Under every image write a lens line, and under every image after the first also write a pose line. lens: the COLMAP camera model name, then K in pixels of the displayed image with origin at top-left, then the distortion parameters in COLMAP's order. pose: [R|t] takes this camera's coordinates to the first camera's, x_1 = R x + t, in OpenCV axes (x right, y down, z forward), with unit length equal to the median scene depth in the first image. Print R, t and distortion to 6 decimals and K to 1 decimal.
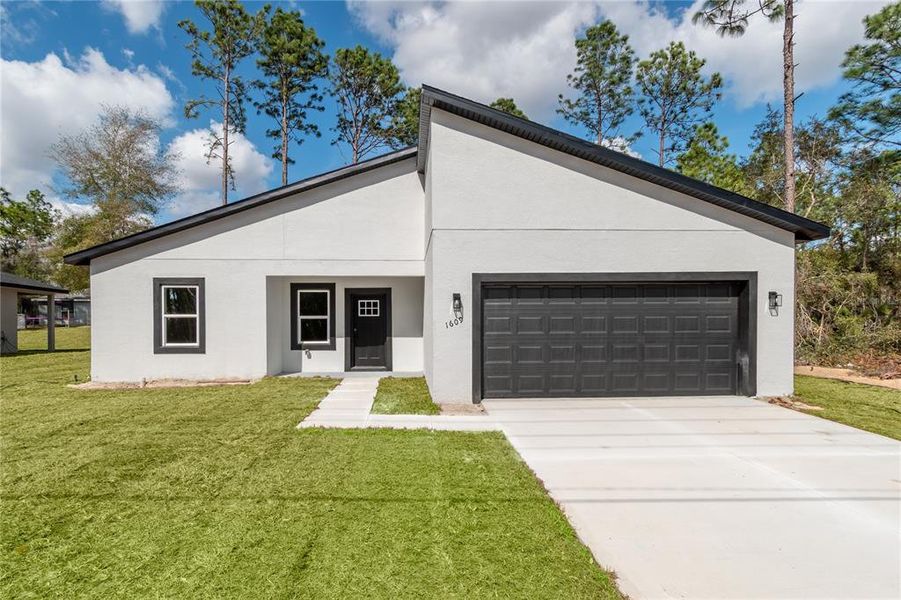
lens RADIAL K [[452.9, 0, 425.2], [0, 452.9, 332.4], [0, 0, 1]] dist [0.010630, 0.003162]
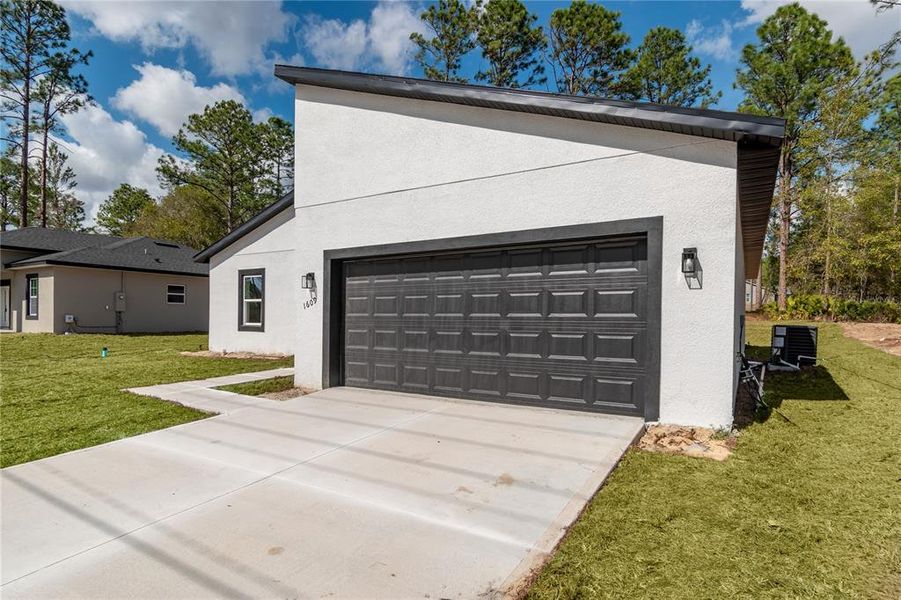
lens RADIAL K [[485.5, 0, 453.8], [0, 485.5, 314.6], [0, 0, 1]] dist [0.014736, -0.002391]
pose [[0.829326, 0.007231, -0.558718, 0.625153], [-0.013775, 0.999877, -0.007506, 0.004027], [0.558595, 0.013921, 0.829324, 0.226059]]
